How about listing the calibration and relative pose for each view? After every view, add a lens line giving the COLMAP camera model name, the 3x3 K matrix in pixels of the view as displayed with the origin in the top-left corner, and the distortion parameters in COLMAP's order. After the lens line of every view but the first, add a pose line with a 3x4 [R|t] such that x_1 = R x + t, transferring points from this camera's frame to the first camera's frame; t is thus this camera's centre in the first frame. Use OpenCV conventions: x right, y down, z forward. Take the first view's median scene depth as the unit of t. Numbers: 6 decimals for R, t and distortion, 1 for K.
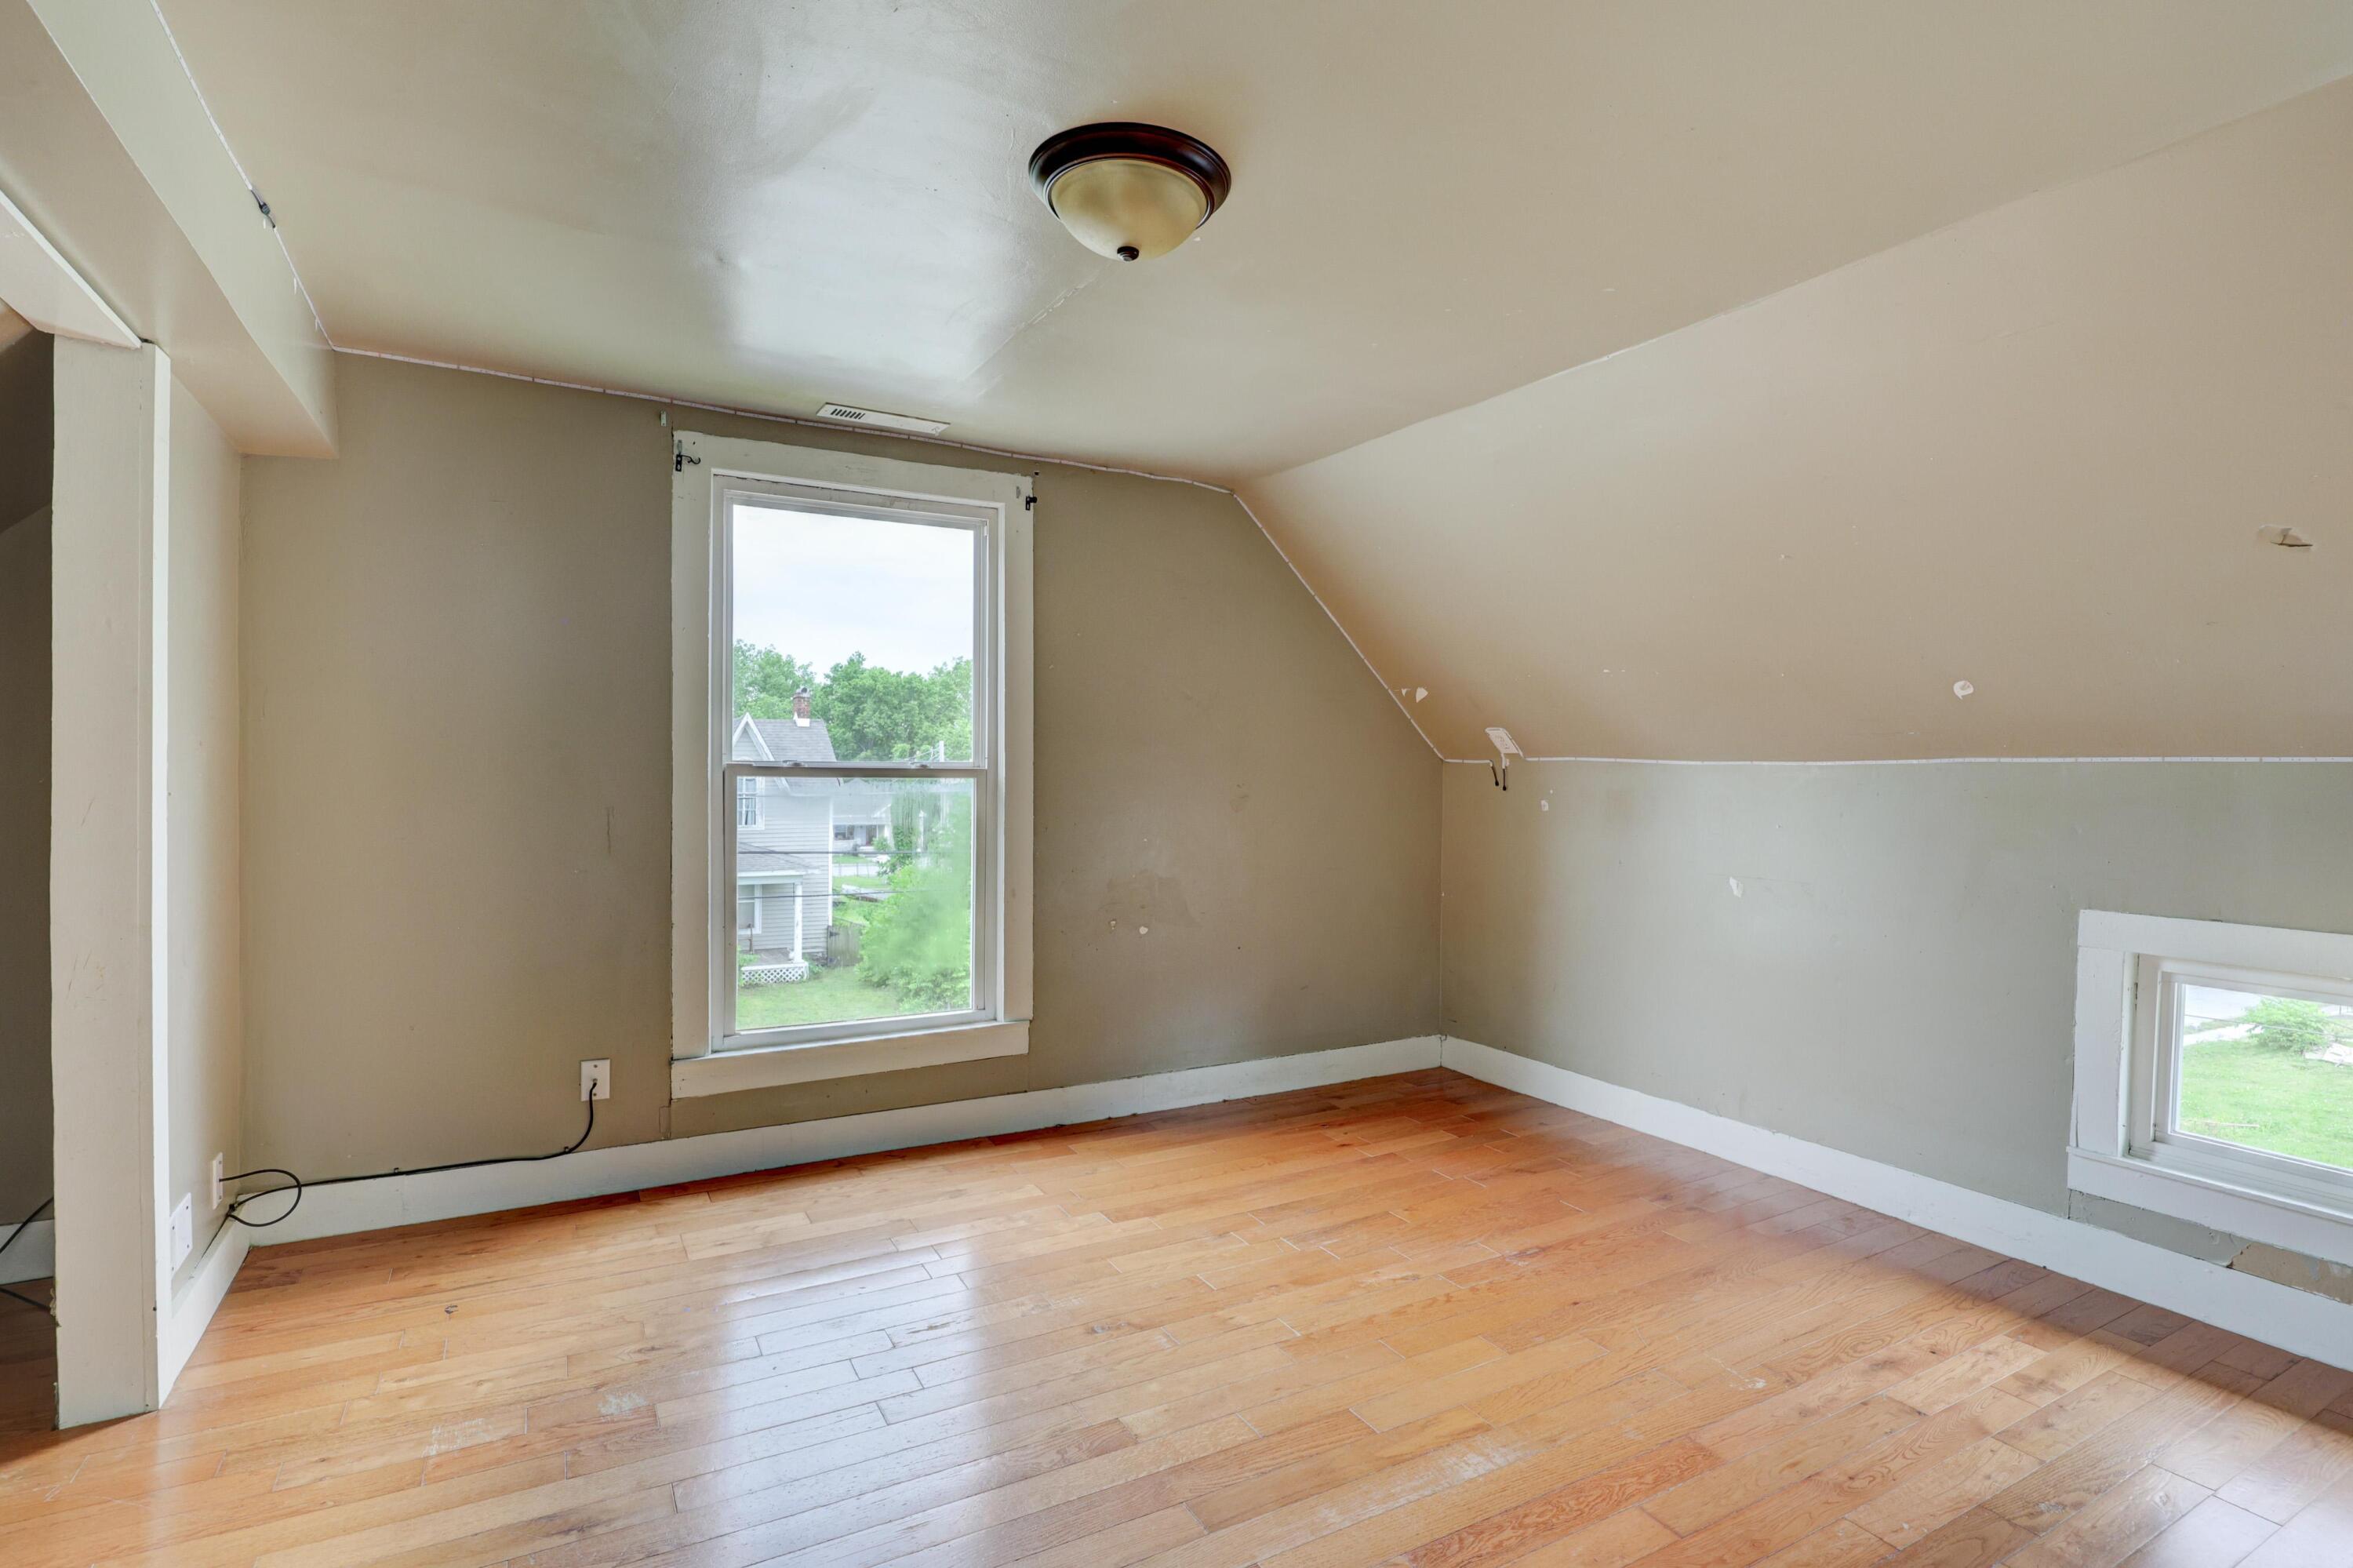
lens RADIAL K [[1113.4, 0, 1217.9], [0, 1113.4, 778.8], [0, 0, 1]] dist [-0.003081, 0.001005]
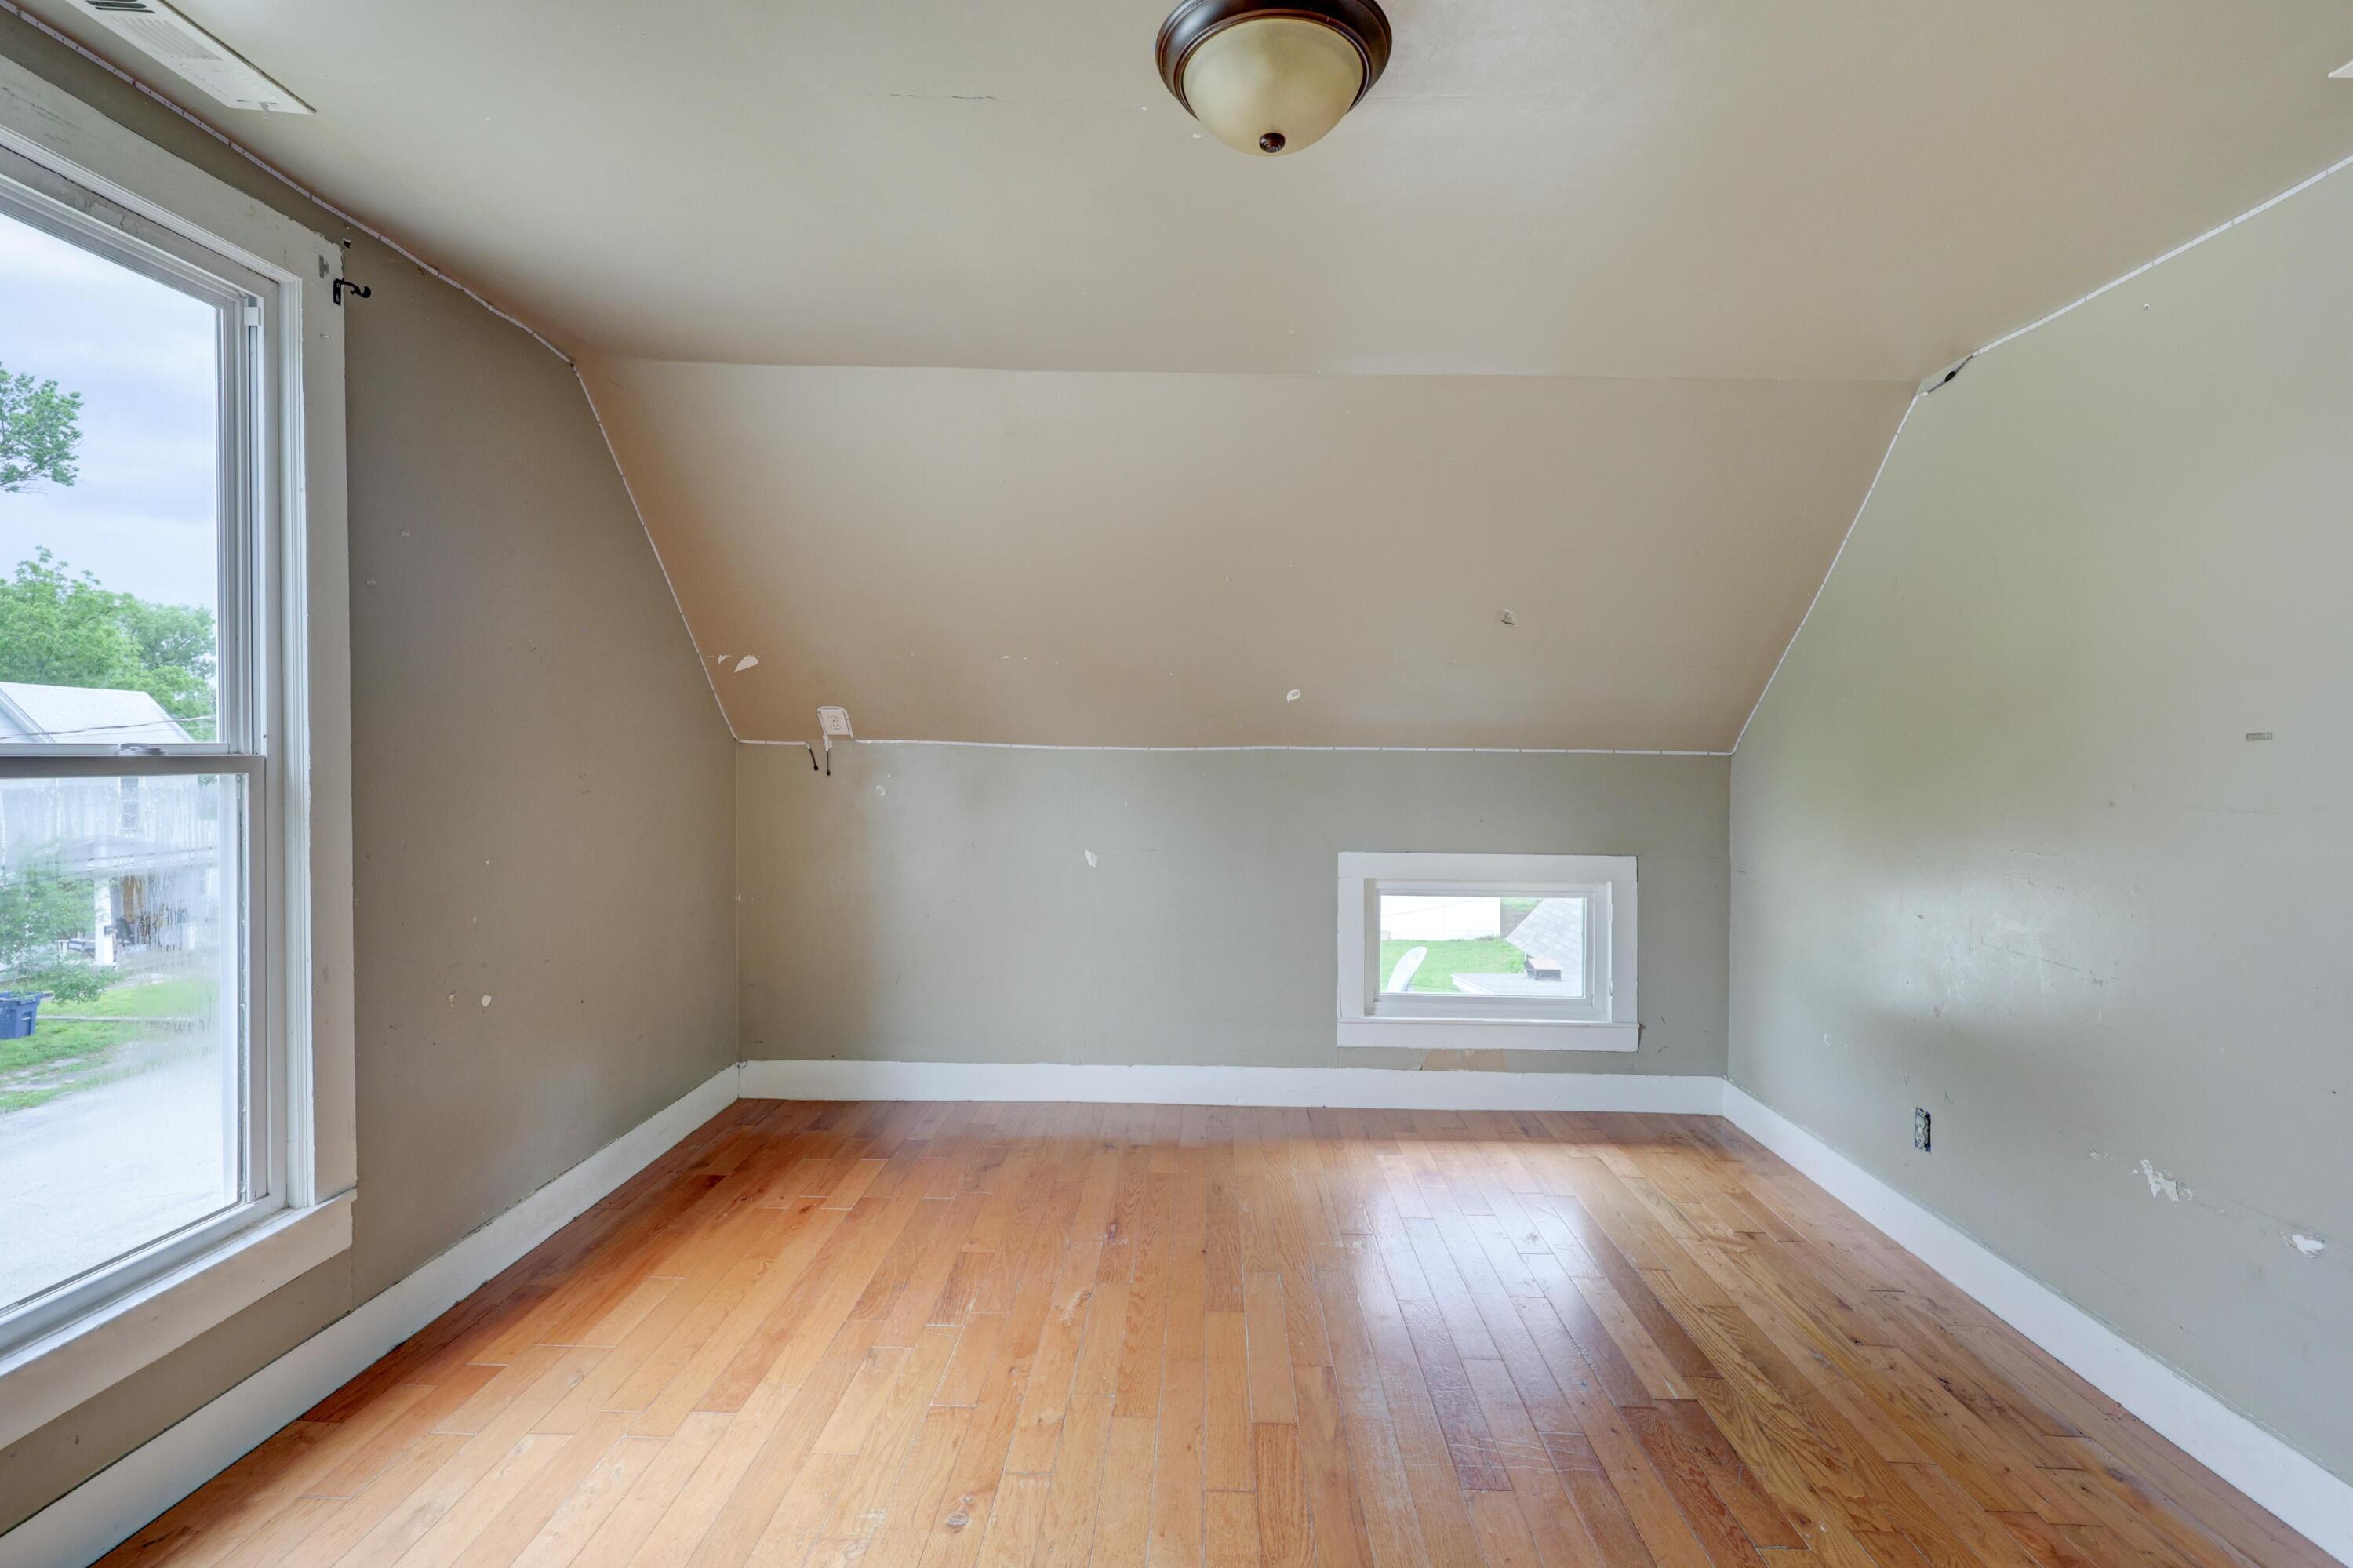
lens RADIAL K [[1113.4, 0, 1188.4], [0, 1113.4, 765.1], [0, 0, 1]] dist [-0.003081, 0.001005]
pose [[0.518654, -0.010670, 0.854918, -0.489711], [0.000836, 0.999928, 0.011973, -0.011367], [-0.854984, -0.005495, 0.518626, 0.367292]]
